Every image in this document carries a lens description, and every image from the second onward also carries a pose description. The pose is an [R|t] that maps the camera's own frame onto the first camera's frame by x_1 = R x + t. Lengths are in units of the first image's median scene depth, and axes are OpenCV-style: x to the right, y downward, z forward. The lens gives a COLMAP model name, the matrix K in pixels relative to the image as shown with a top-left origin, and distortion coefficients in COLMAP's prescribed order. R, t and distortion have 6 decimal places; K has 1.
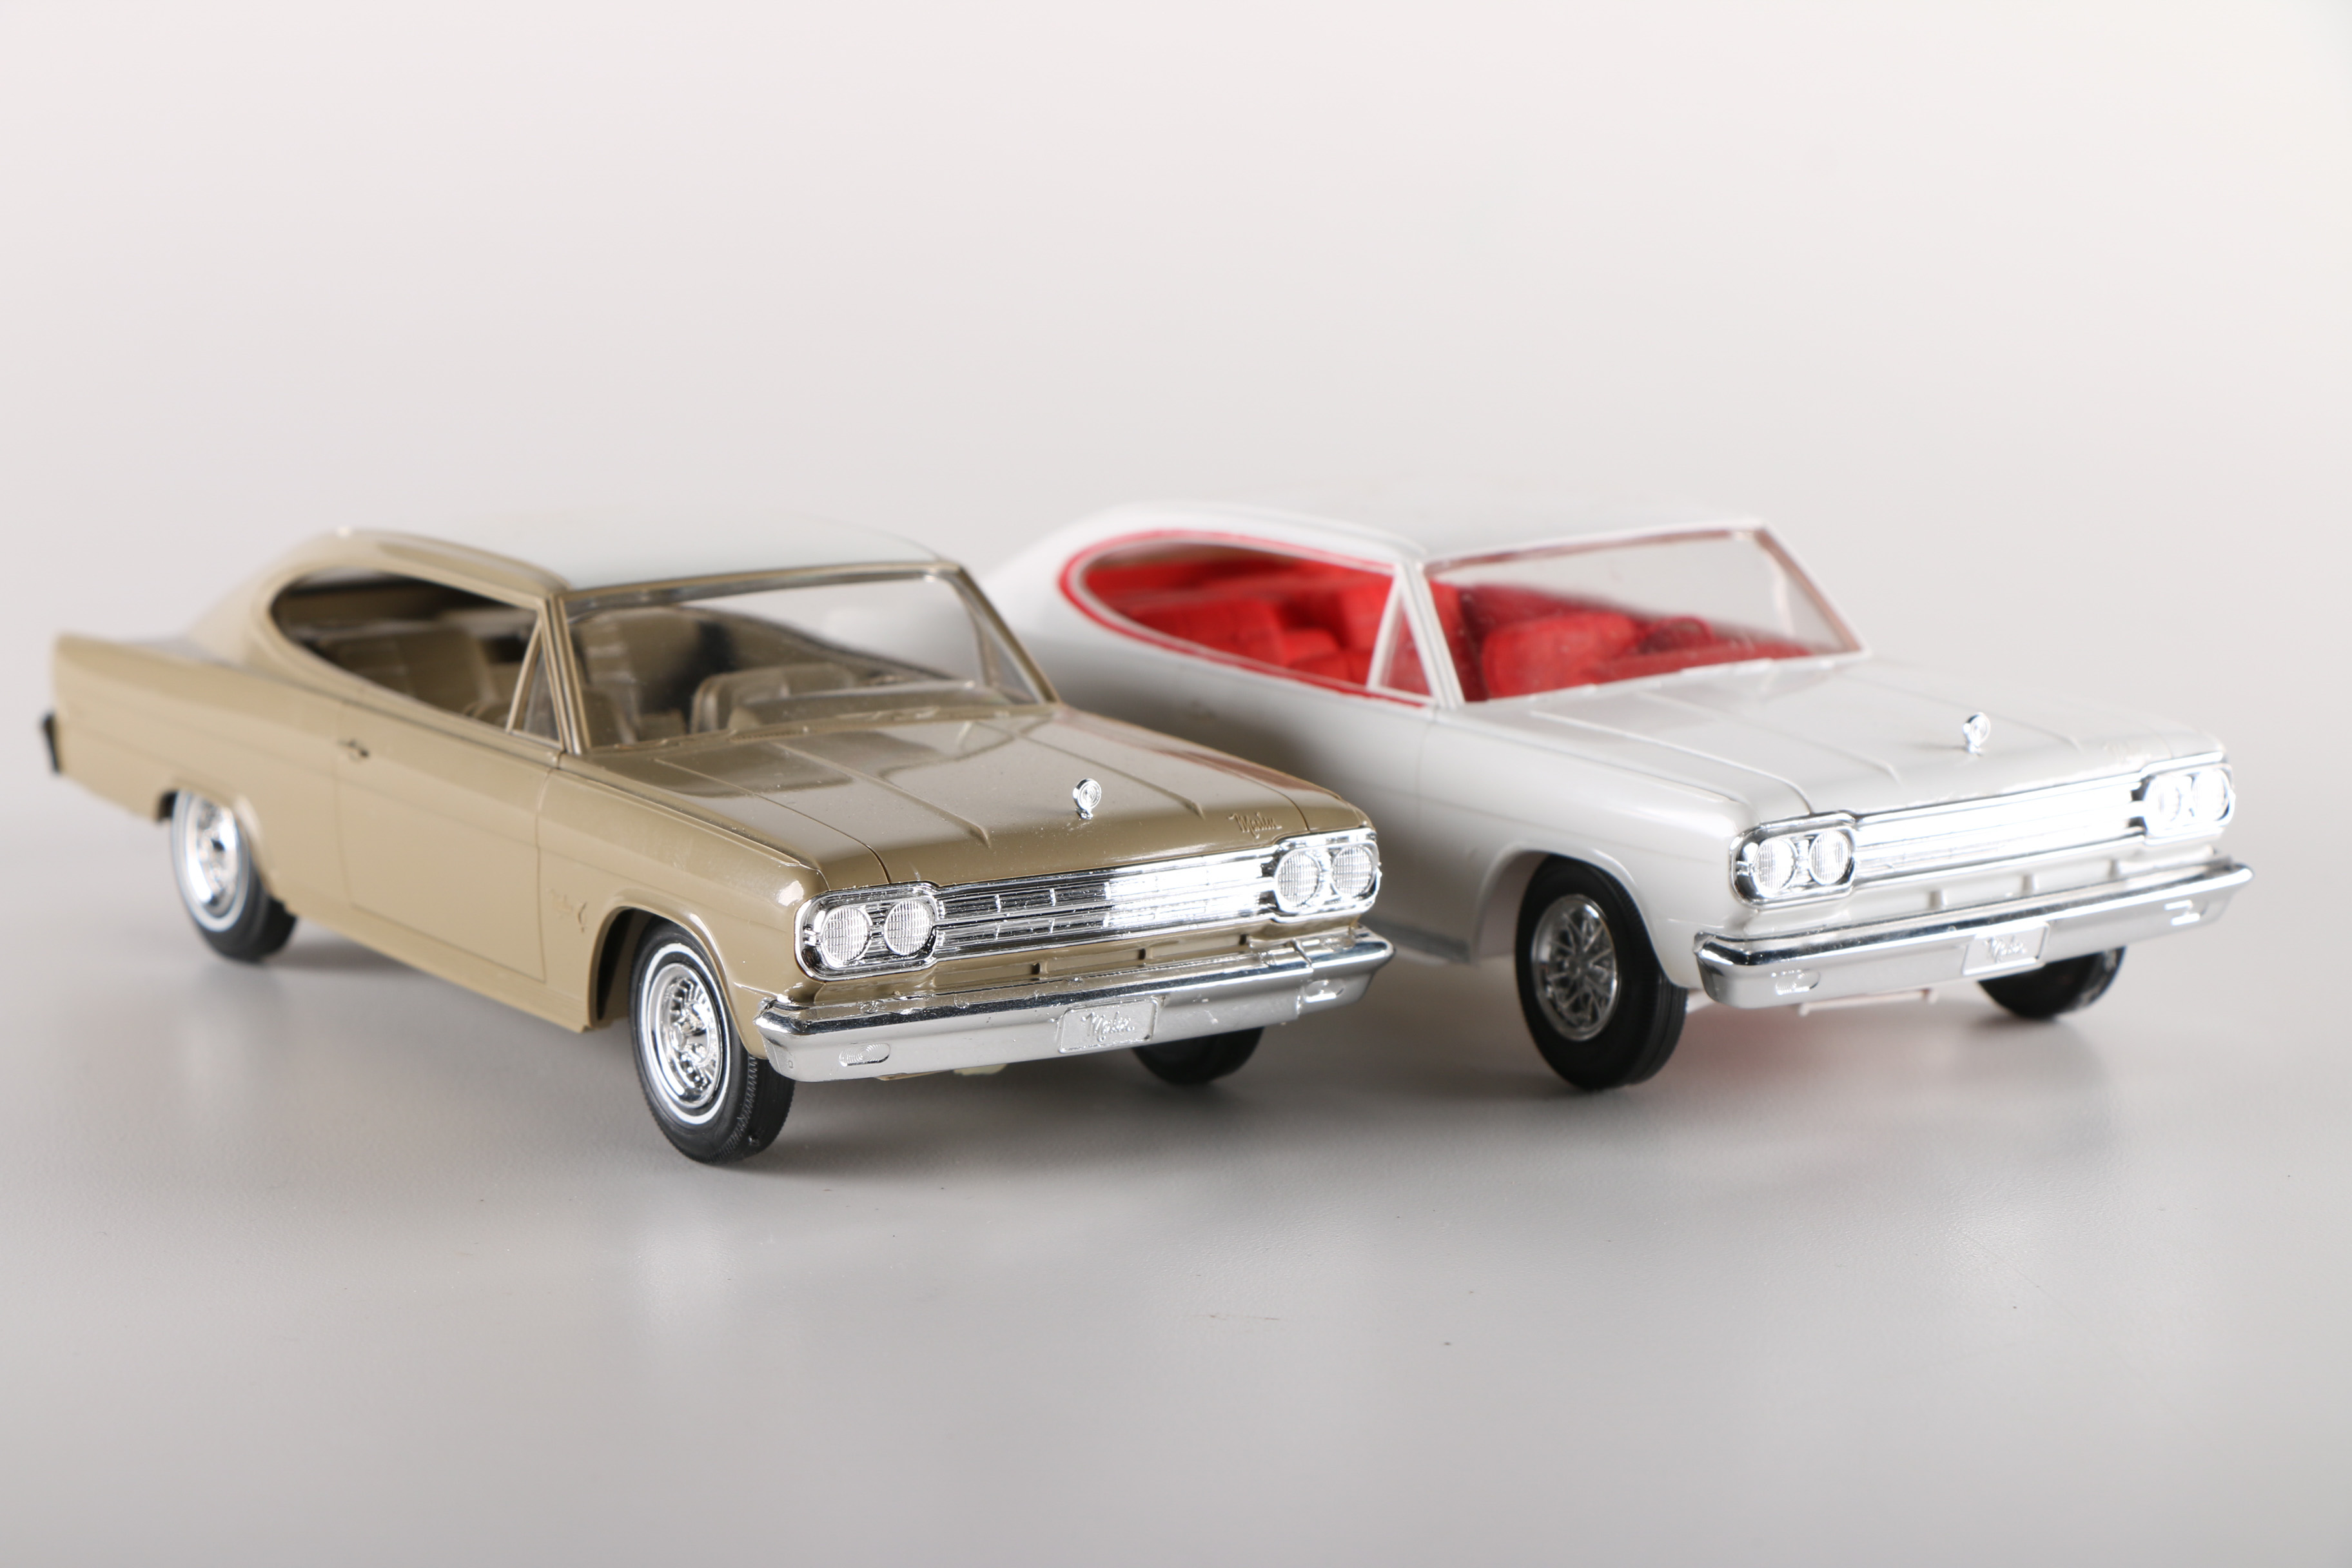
lens RADIAL K [[5397.6, 0, 1176.0], [0, 5397.6, 784.0], [0, 0, 1]] dist [0.388280, -0.271155]
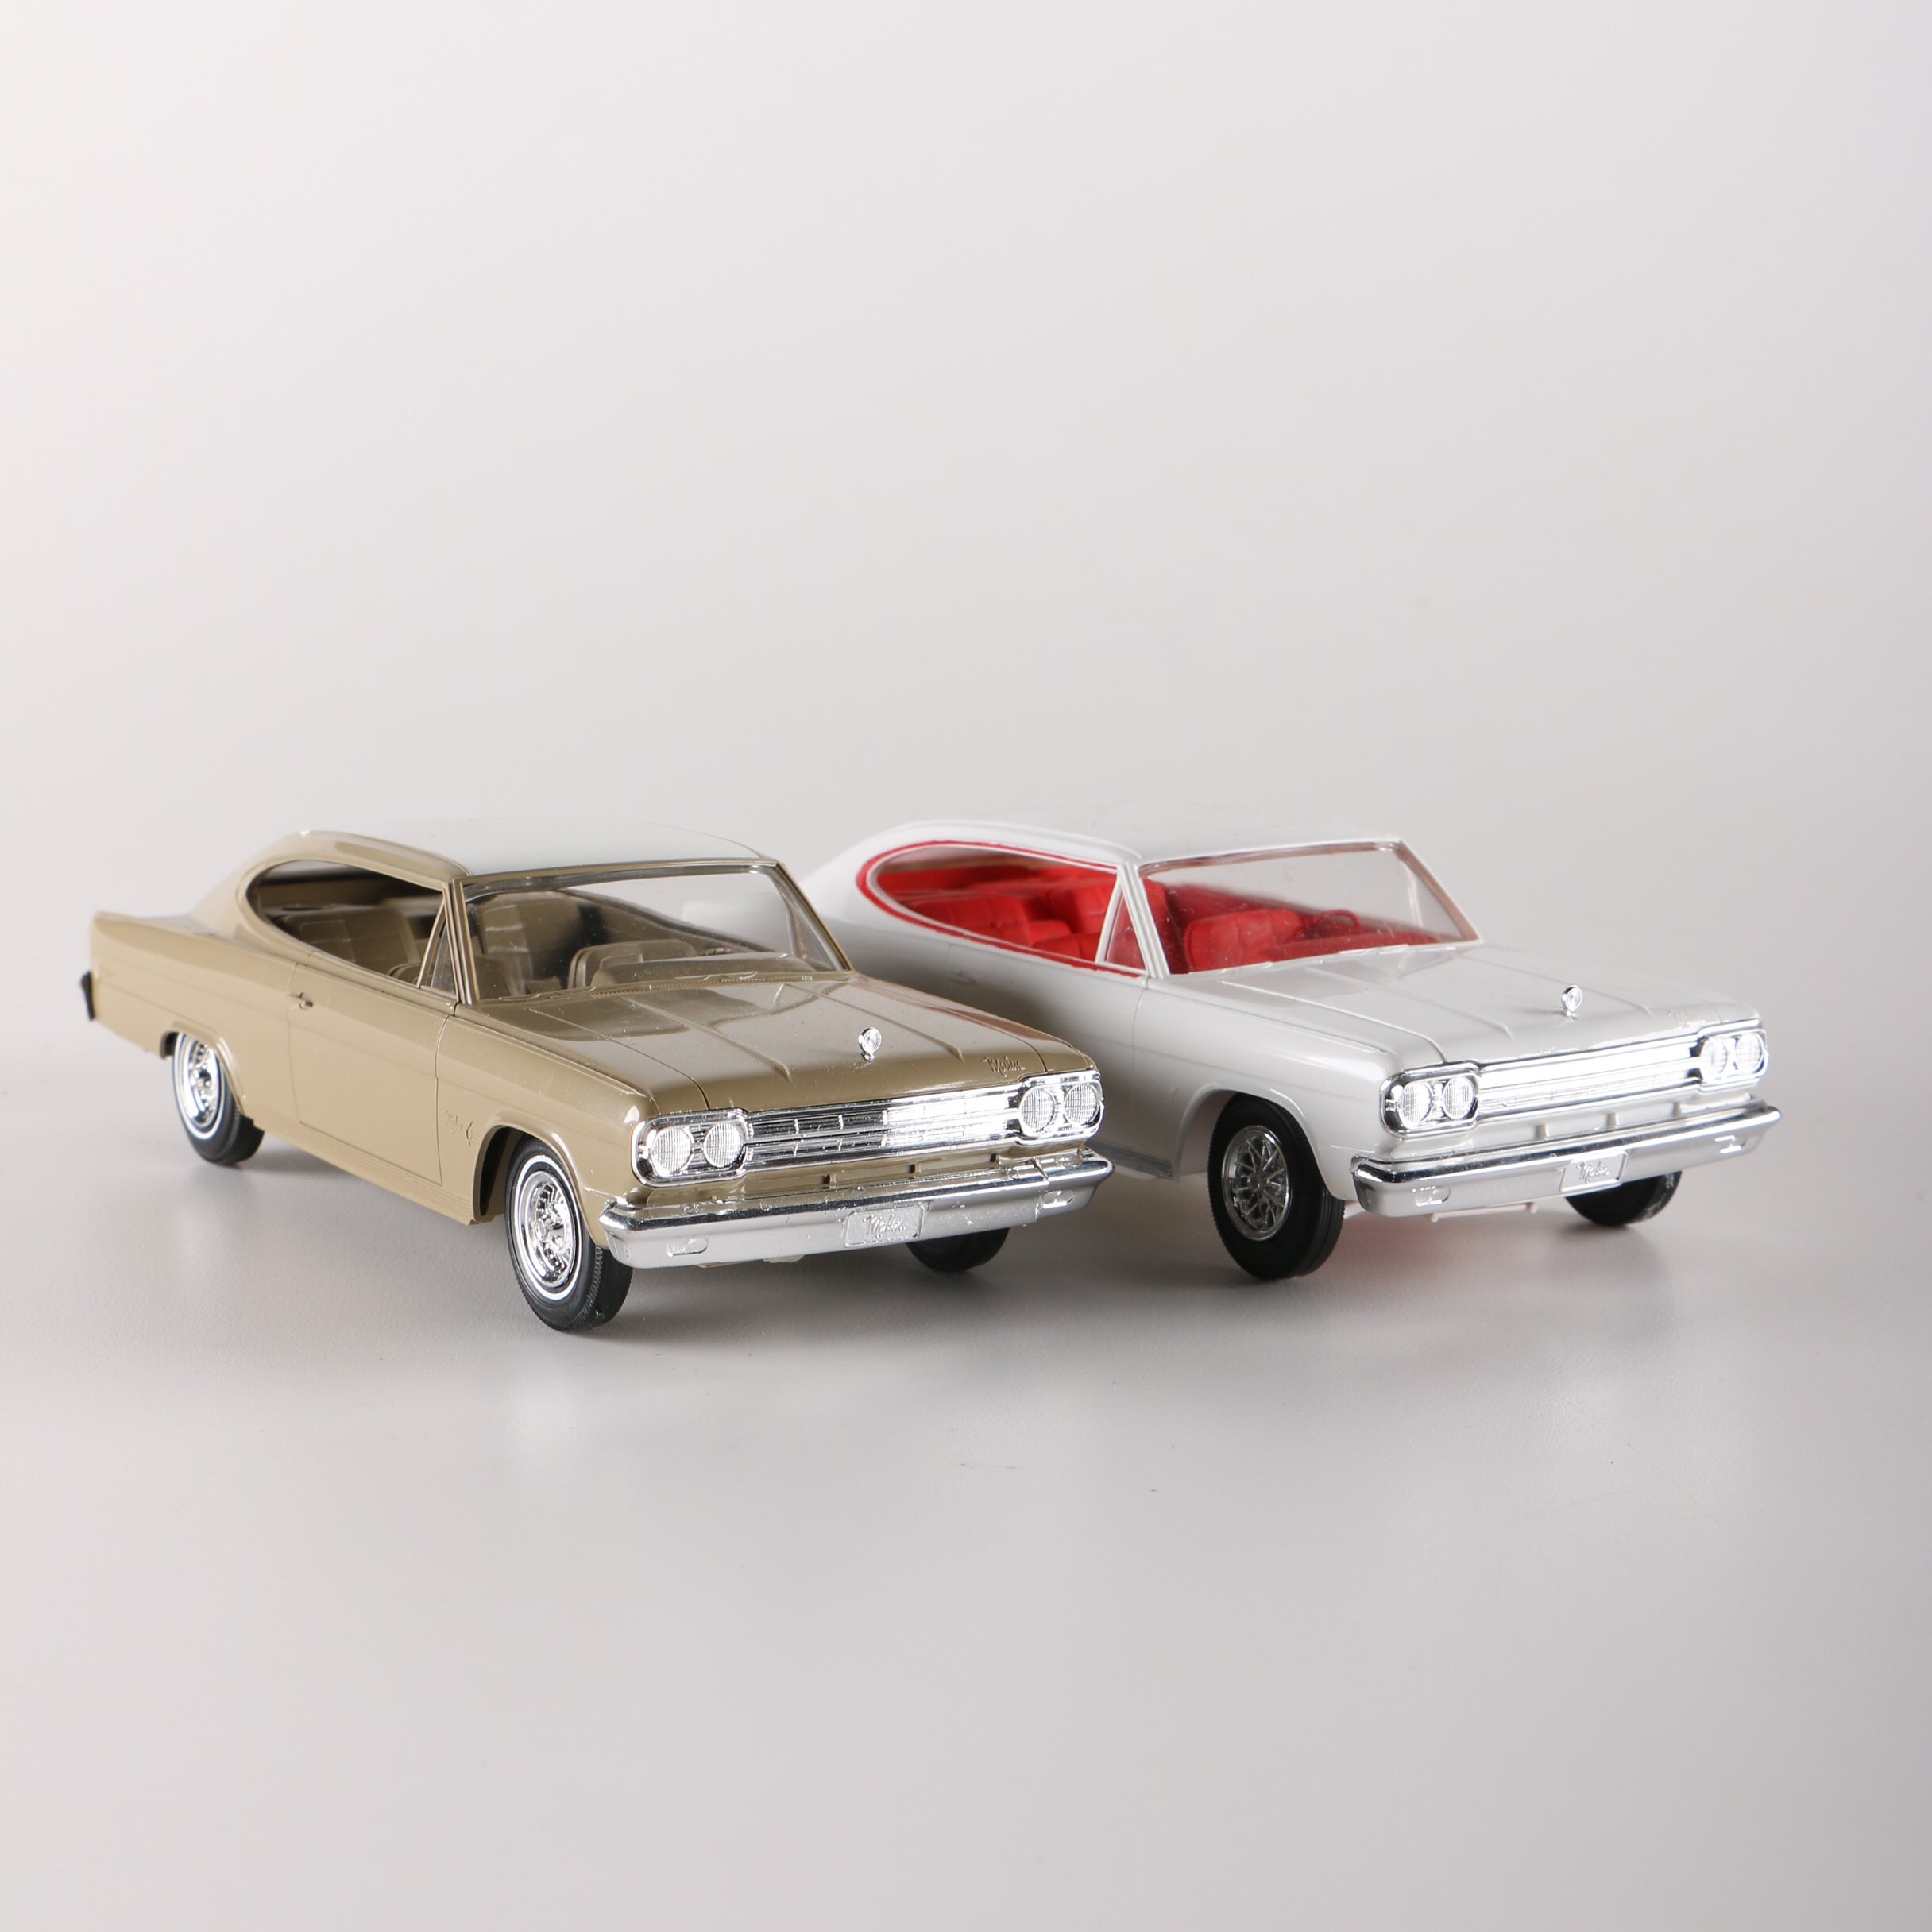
lens RADIAL K [[3068.4, 0, 967.5], [0, 3068.4, 905.1], [0, 0, 1]] dist [0.025044, 0.088183]
pose [[0.999909, 0.011240, -0.007485, 0.011031], [-0.011625, 0.998498, -0.053541, 0.008381], [0.006872, 0.053624, 0.998538, 0.283010]]
